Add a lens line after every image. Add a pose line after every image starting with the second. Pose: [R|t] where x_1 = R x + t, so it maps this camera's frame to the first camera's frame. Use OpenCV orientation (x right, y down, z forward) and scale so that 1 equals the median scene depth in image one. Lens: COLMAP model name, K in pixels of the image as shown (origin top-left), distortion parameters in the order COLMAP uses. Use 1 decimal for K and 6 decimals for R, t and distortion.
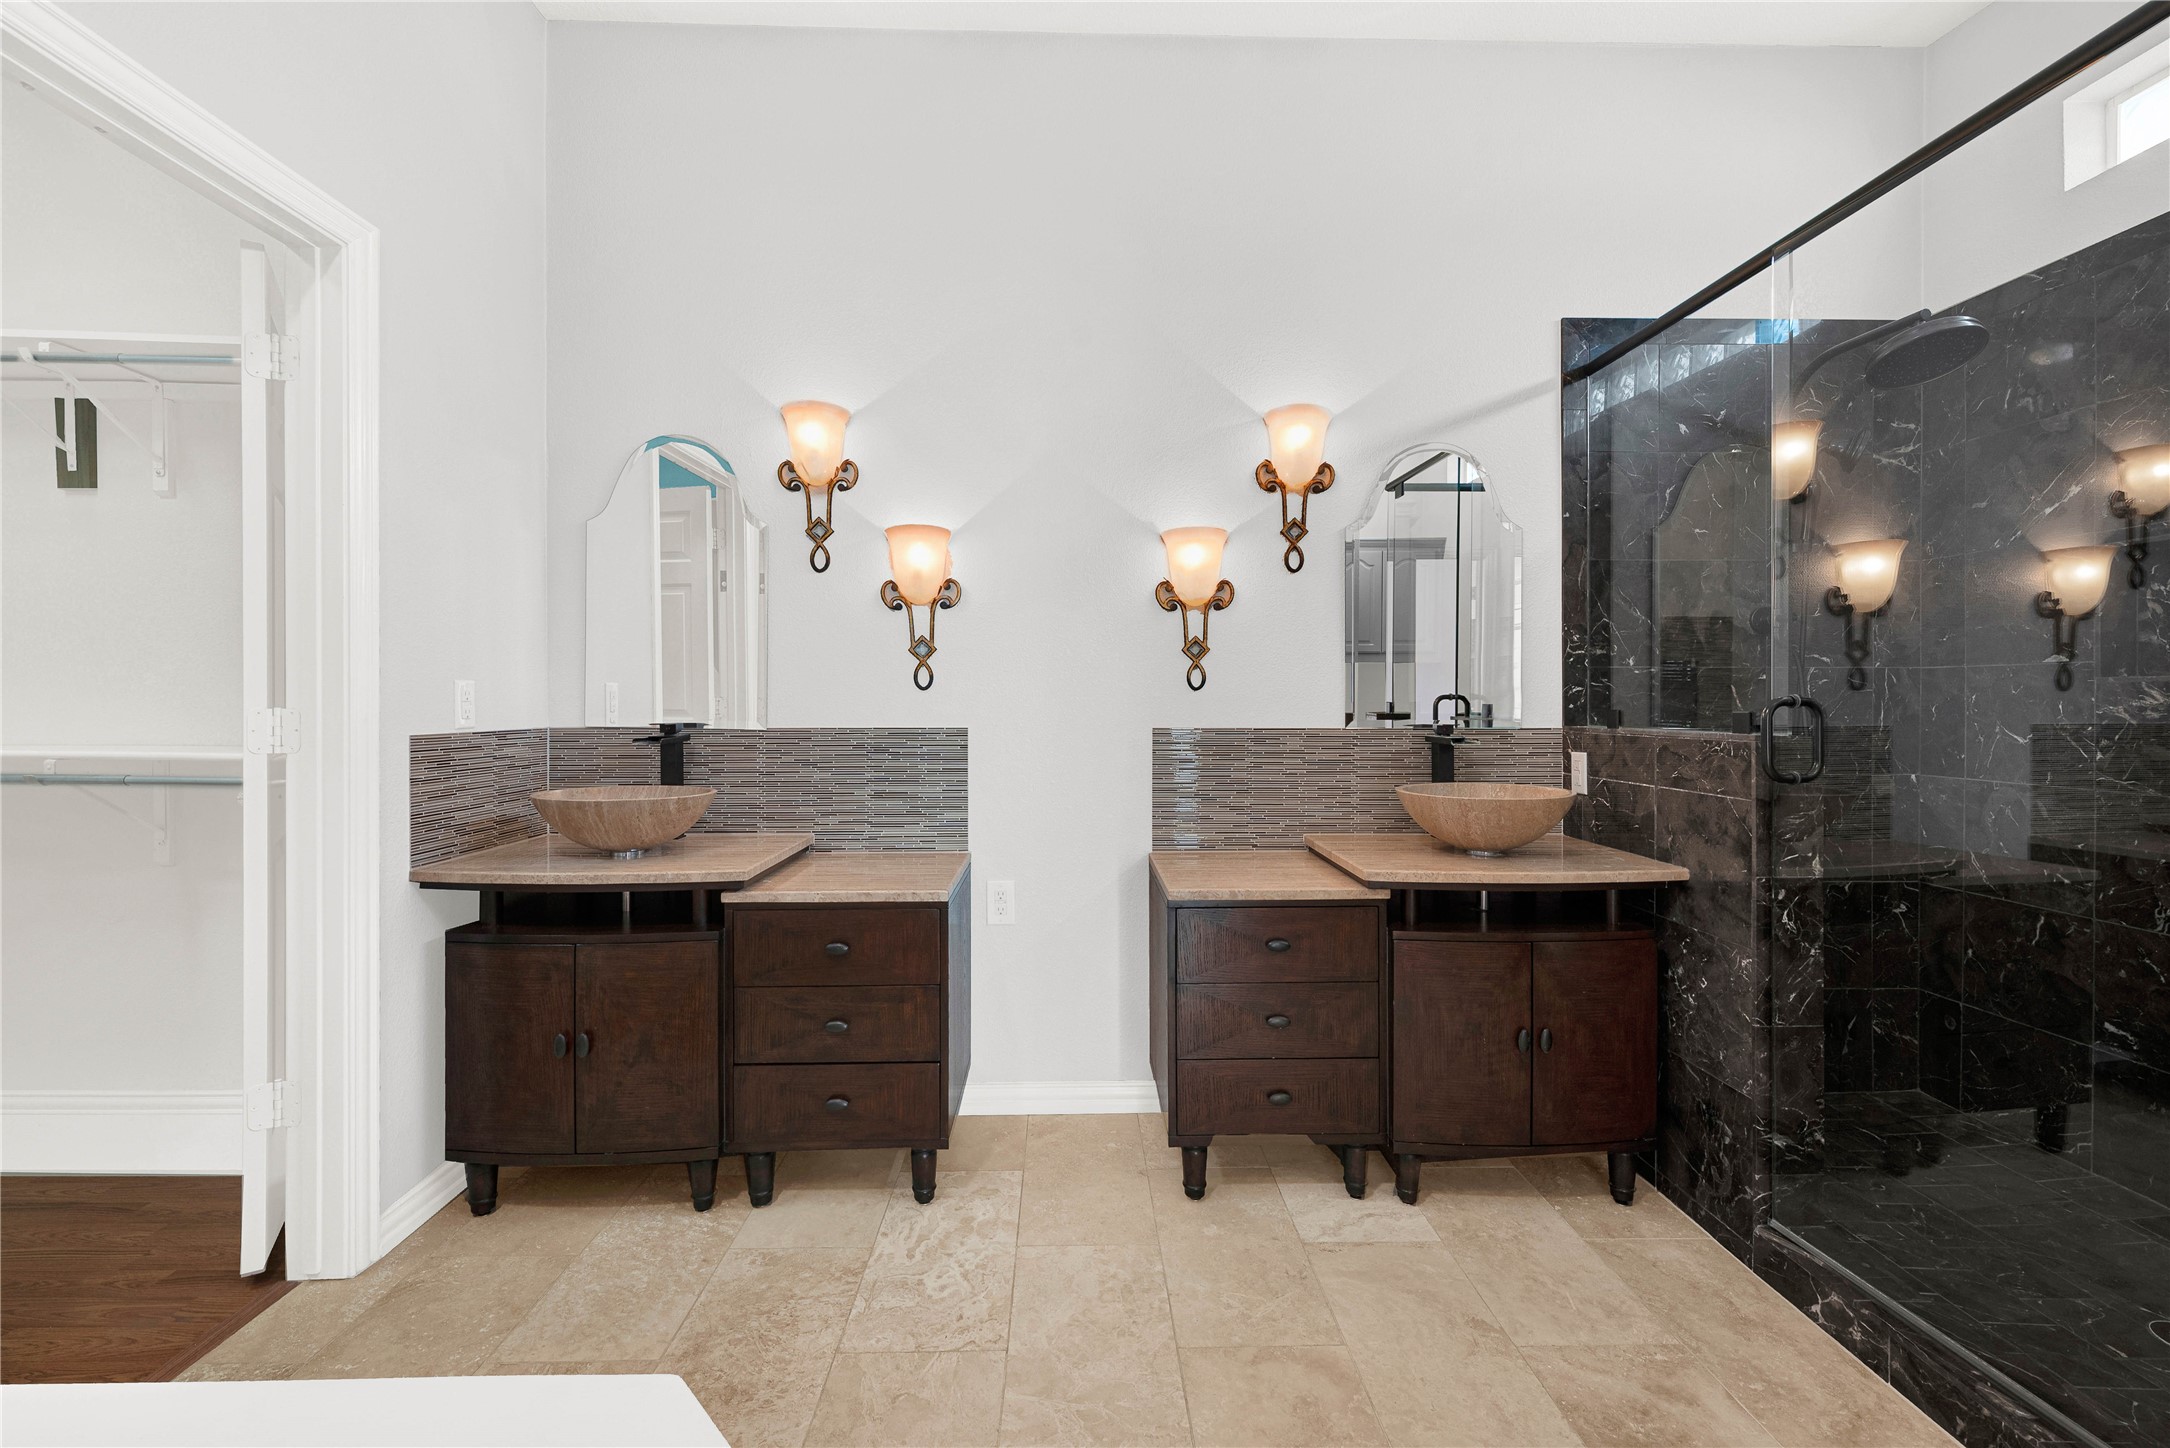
lens RADIAL K [[887.2, 0, 1088.6], [0, 887.2, 699.1], [0, 0, 1]] dist [0.000635, -0.000021]
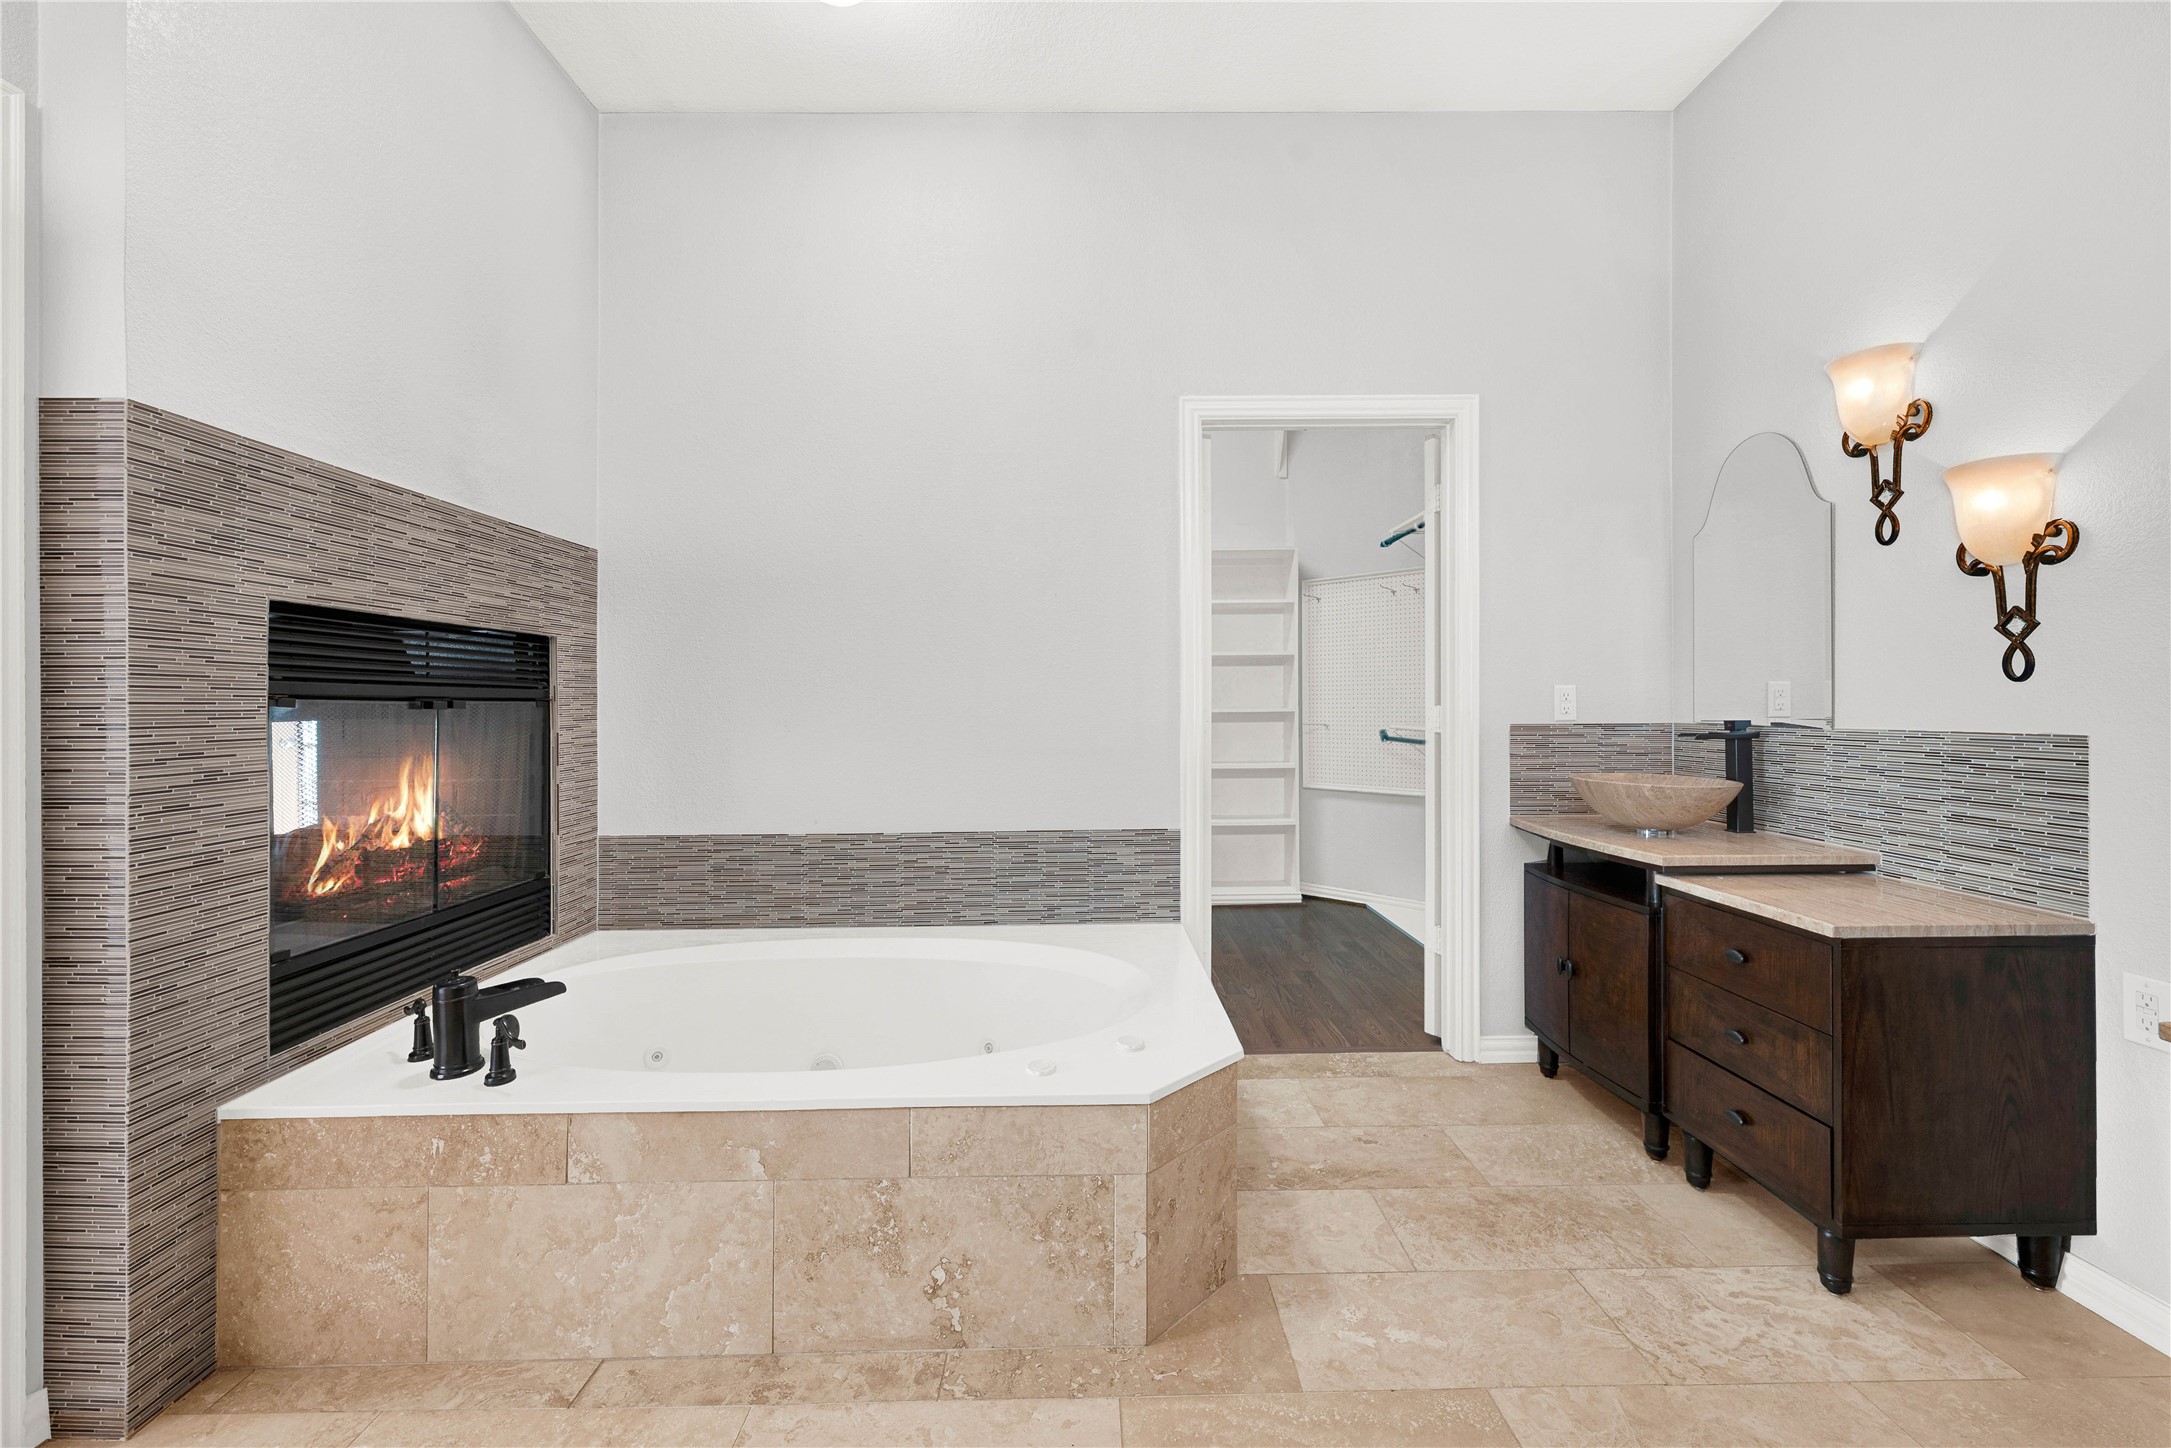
lens RADIAL K [[887.6, 0, 1104.3], [0, 887.6, 695.2], [0, 0, 1]] dist [0.000635, -0.000021]
pose [[0.006958, -0.009837, -0.999927, 0.592619], [0.011755, 0.999883, -0.009754, -0.000551], [0.999907, -0.011687, 0.007073, 0.274478]]
